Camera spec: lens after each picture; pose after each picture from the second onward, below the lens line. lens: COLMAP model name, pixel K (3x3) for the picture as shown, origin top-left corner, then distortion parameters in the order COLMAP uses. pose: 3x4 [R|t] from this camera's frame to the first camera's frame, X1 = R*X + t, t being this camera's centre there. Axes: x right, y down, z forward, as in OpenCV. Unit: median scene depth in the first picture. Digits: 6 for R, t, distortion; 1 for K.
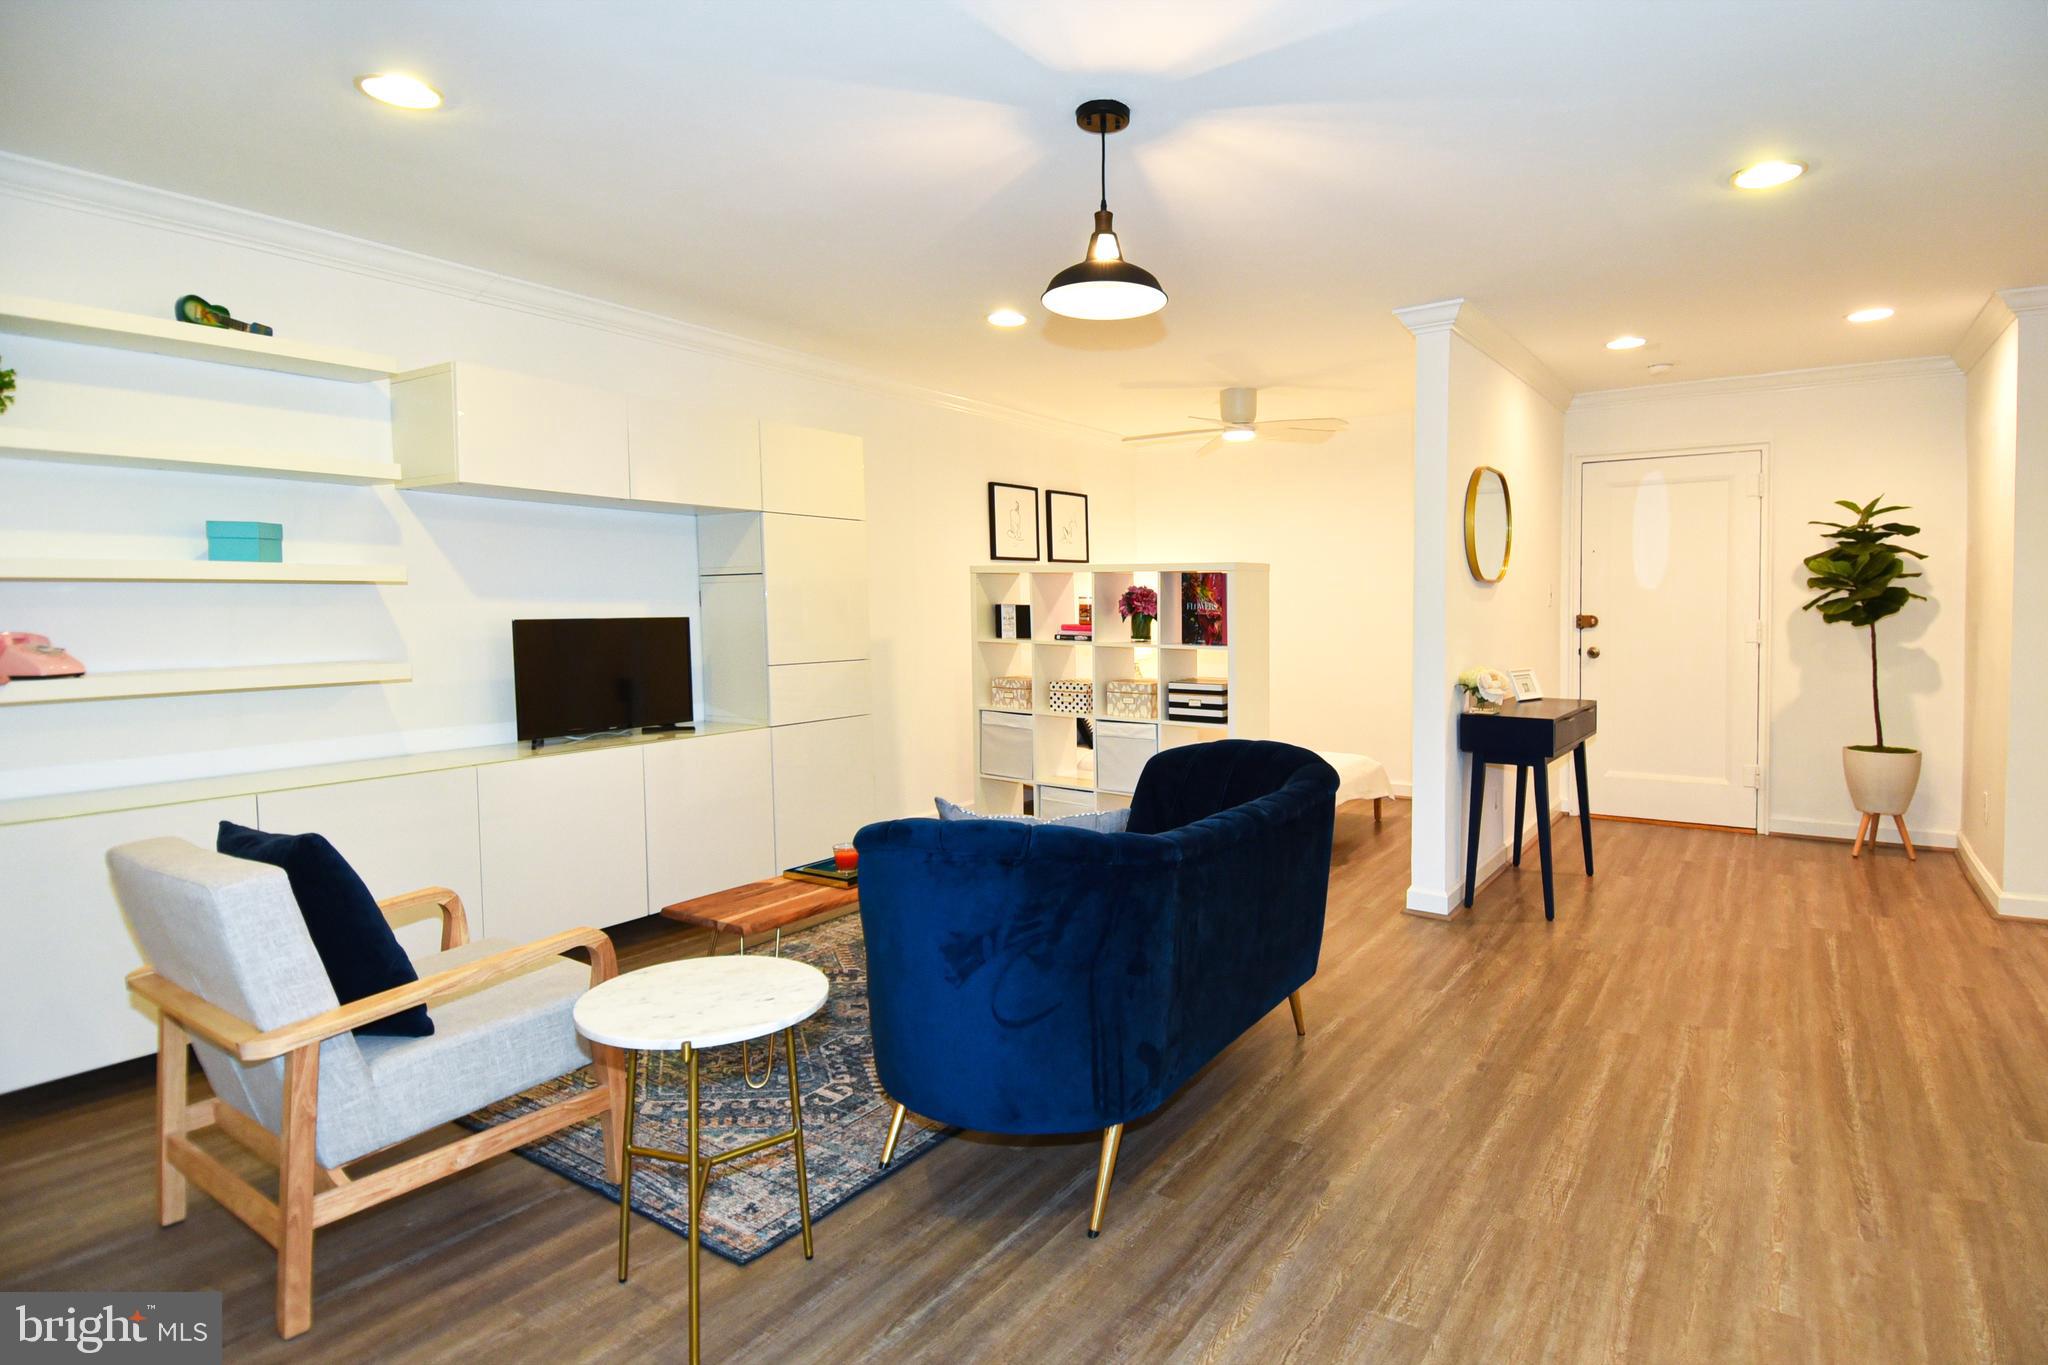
lens RADIAL K [[1113.5, 0, 1051.0], [0, 1113.5, 630.8], [0, 0, 1]] dist [0.069647, -0.060088]
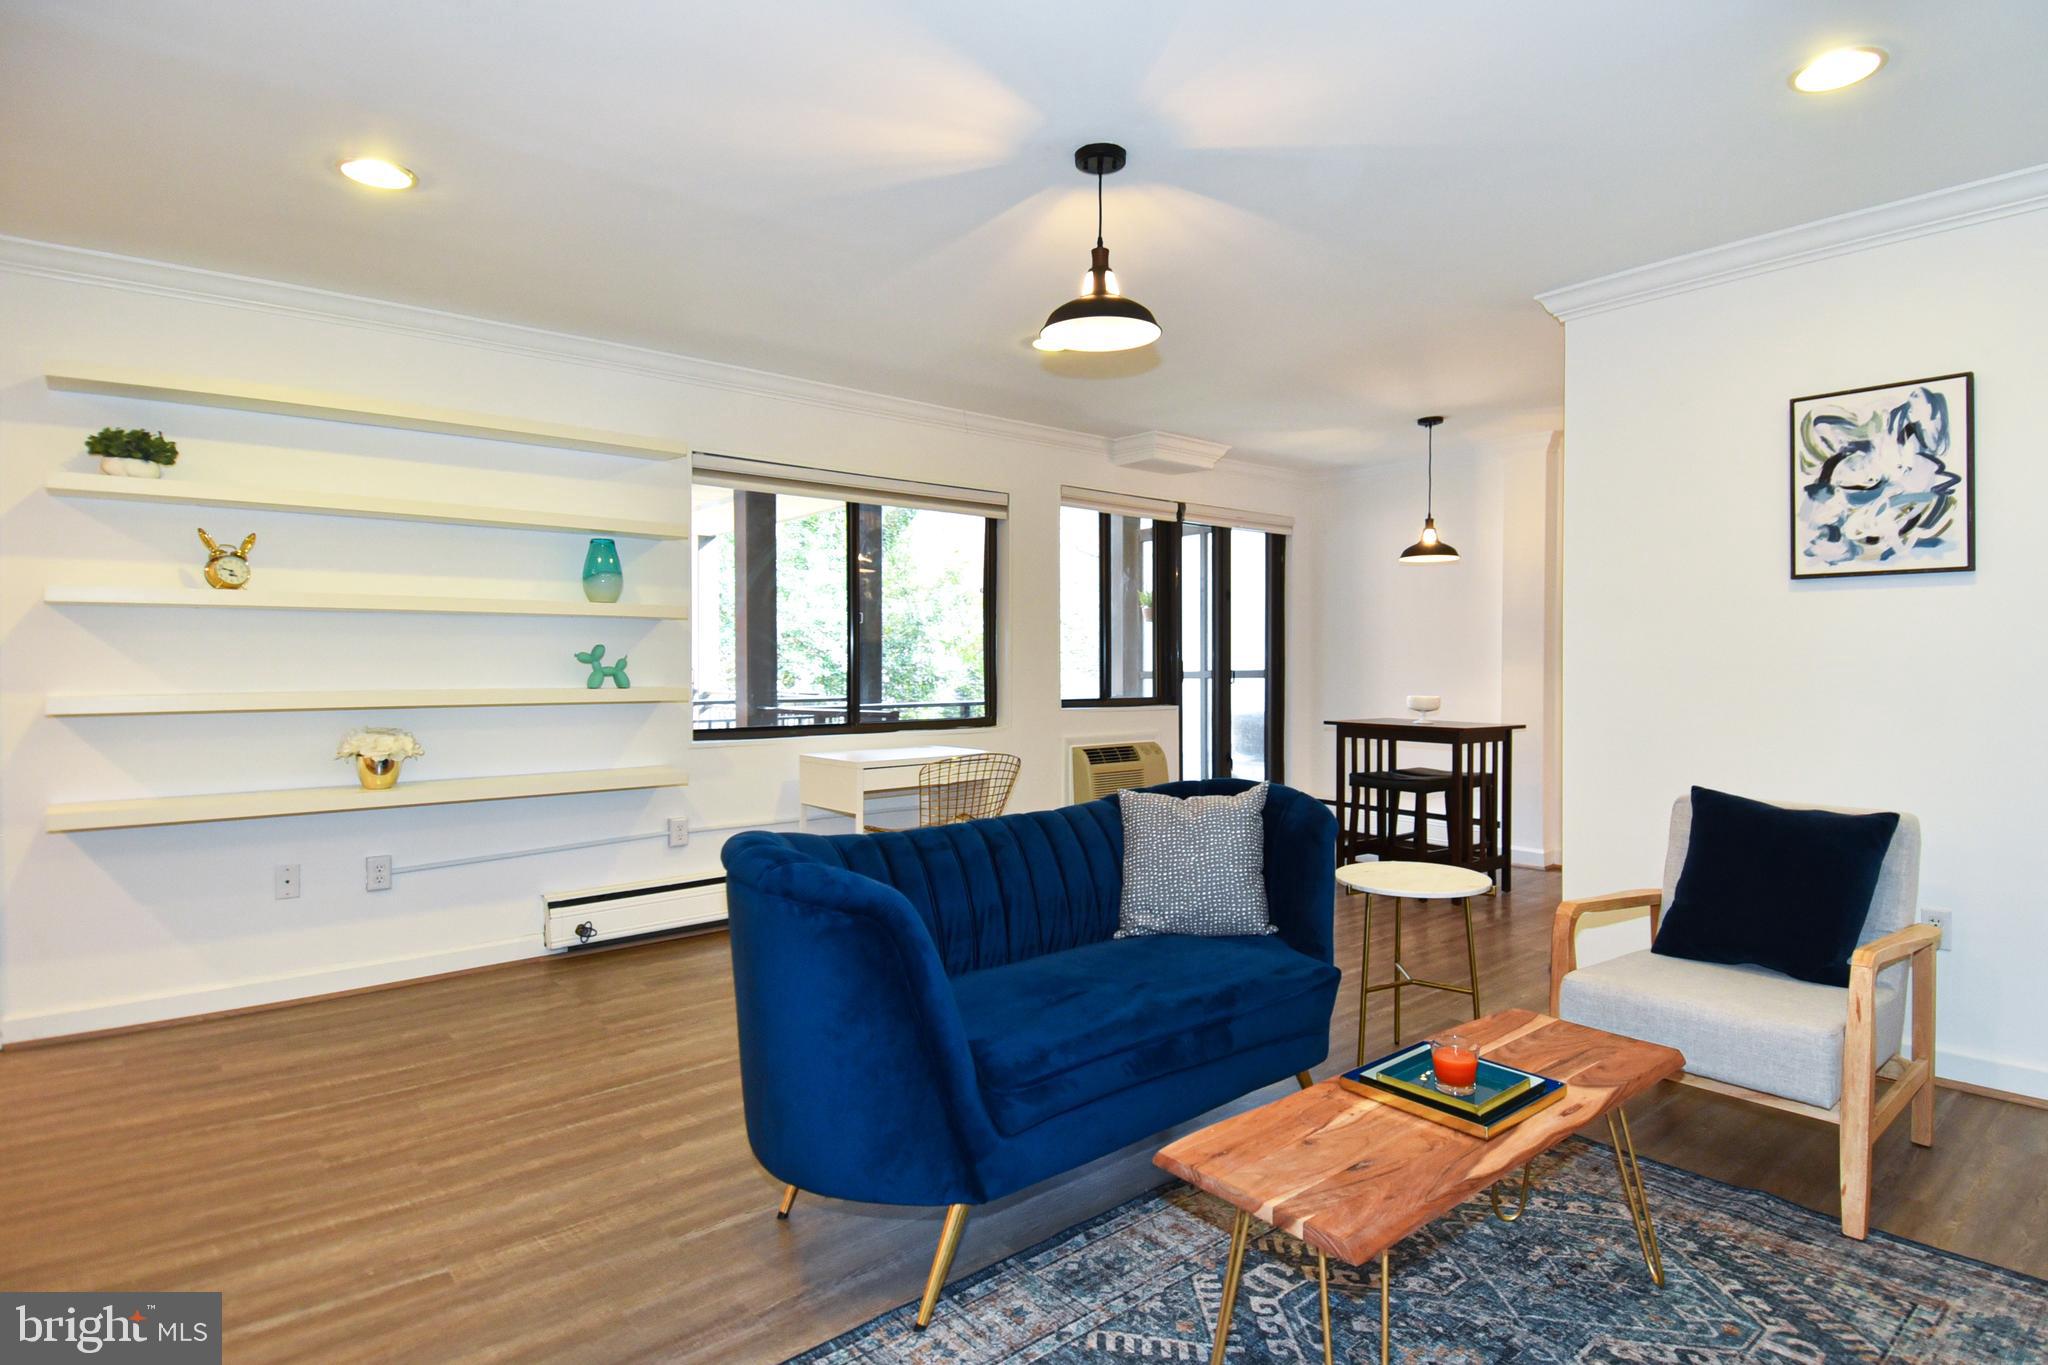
lens RADIAL K [[1075.4, 0, 1021.4], [0, 1075.4, 676.6], [0, 0, 1]] dist [0.036213, -0.051115]
pose [[-0.958124, 0.006229, 0.286286, -0.097962], [0.016437, 0.999311, 0.033268, -0.011213], [-0.285881, 0.036581, -0.957567, 1.188557]]
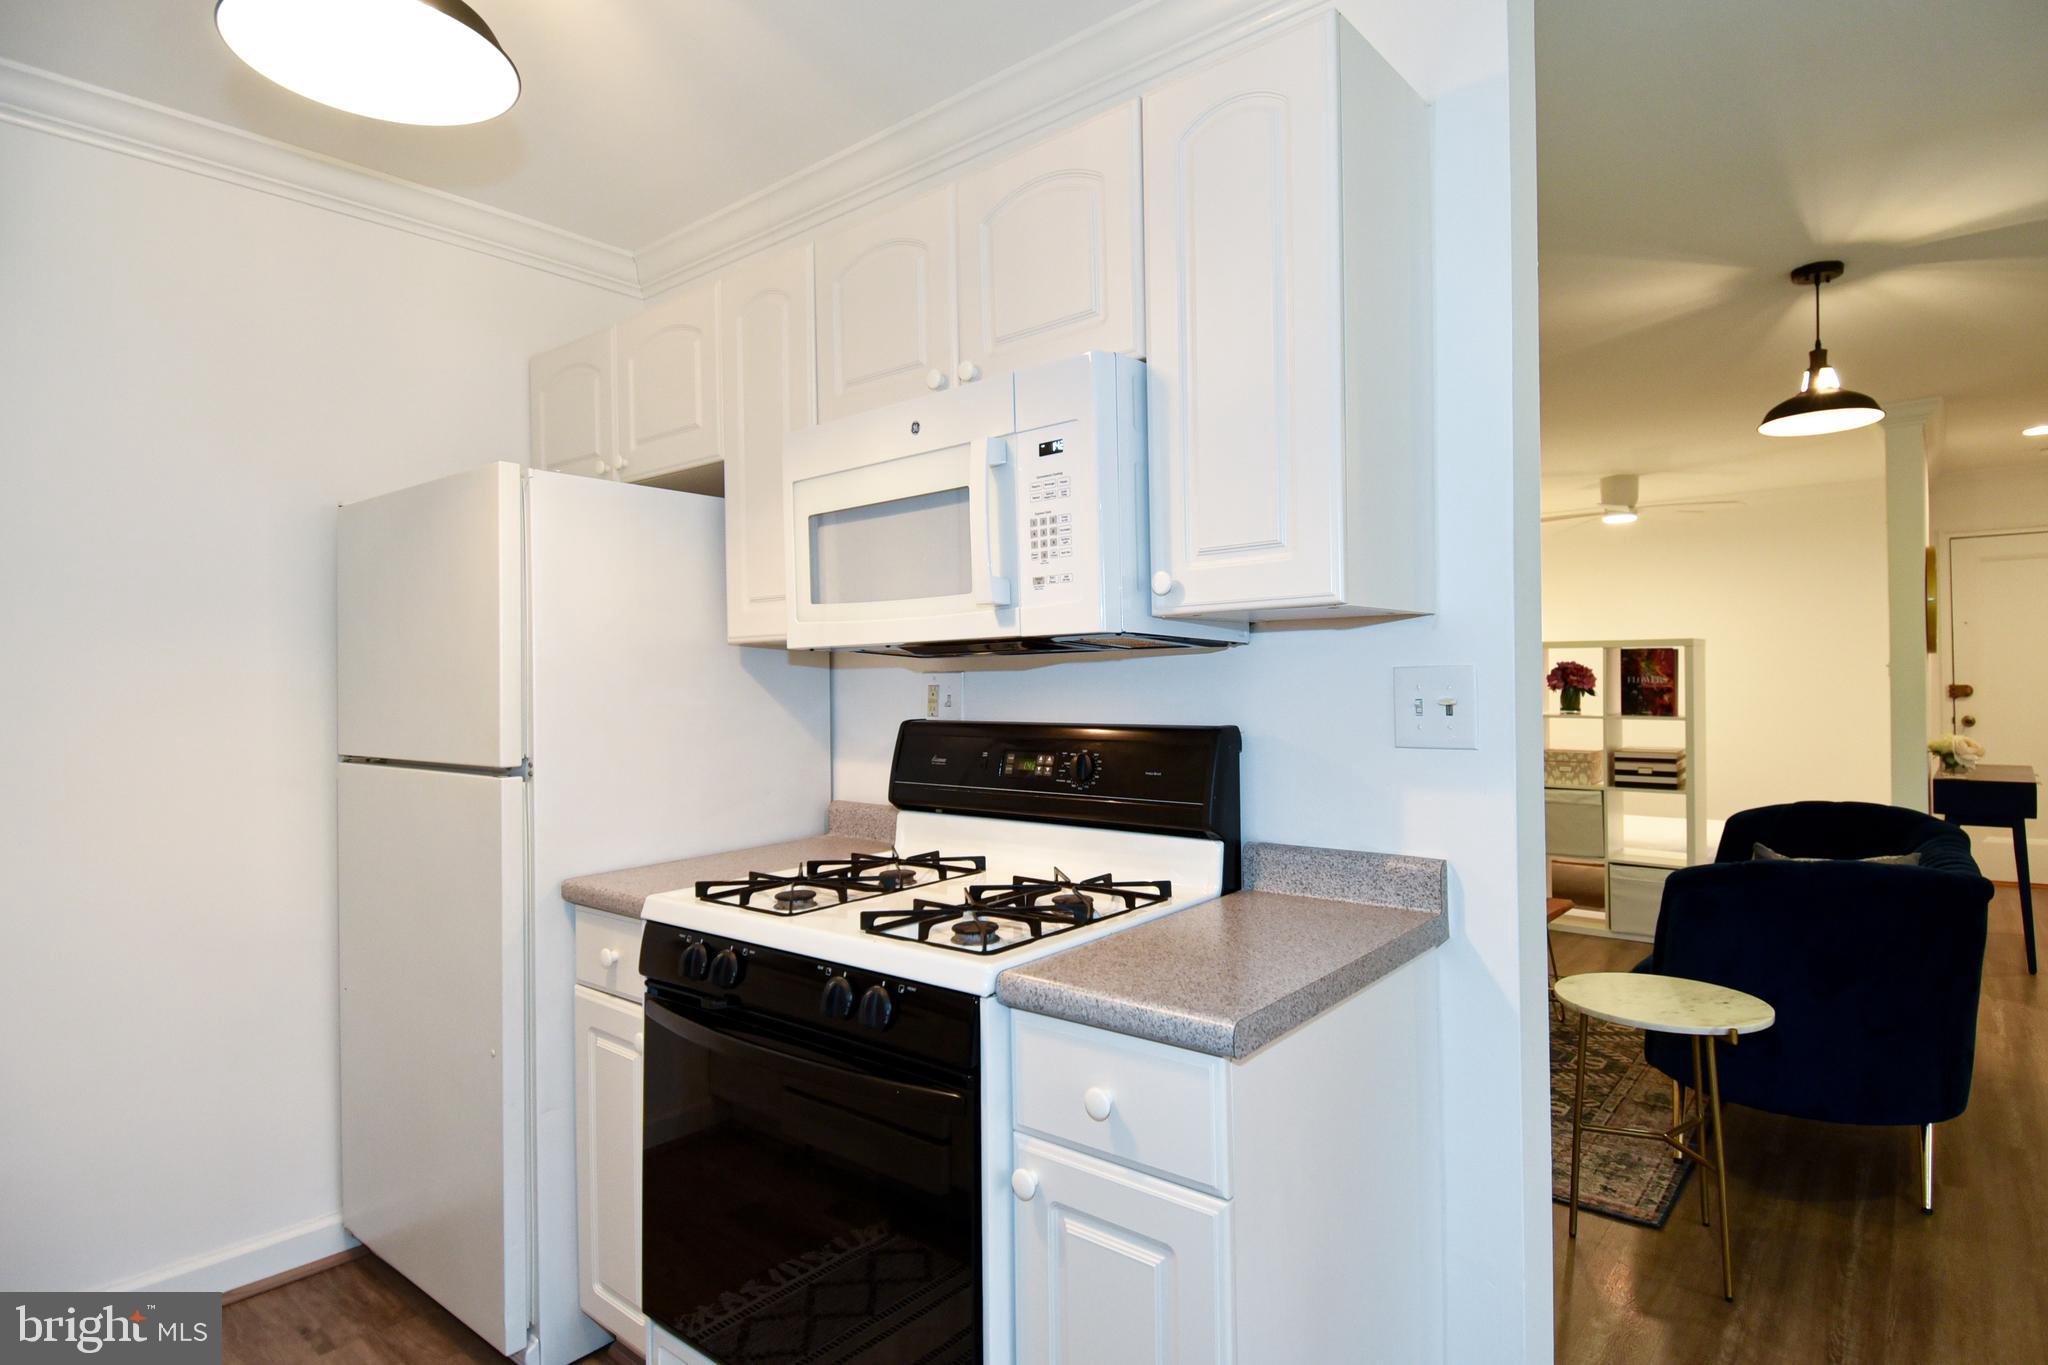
lens RADIAL K [[1139.9, 0, 1063.0], [0, 1139.9, 649.6], [0, 0, 1]] dist [0.001219, -0.000623]
pose [[0.998013, -0.009811, -0.062244, -0.402066], [0.006872, 0.998859, -0.047255, -0.003325], [0.062637, 0.046733, 0.996942, -0.140511]]
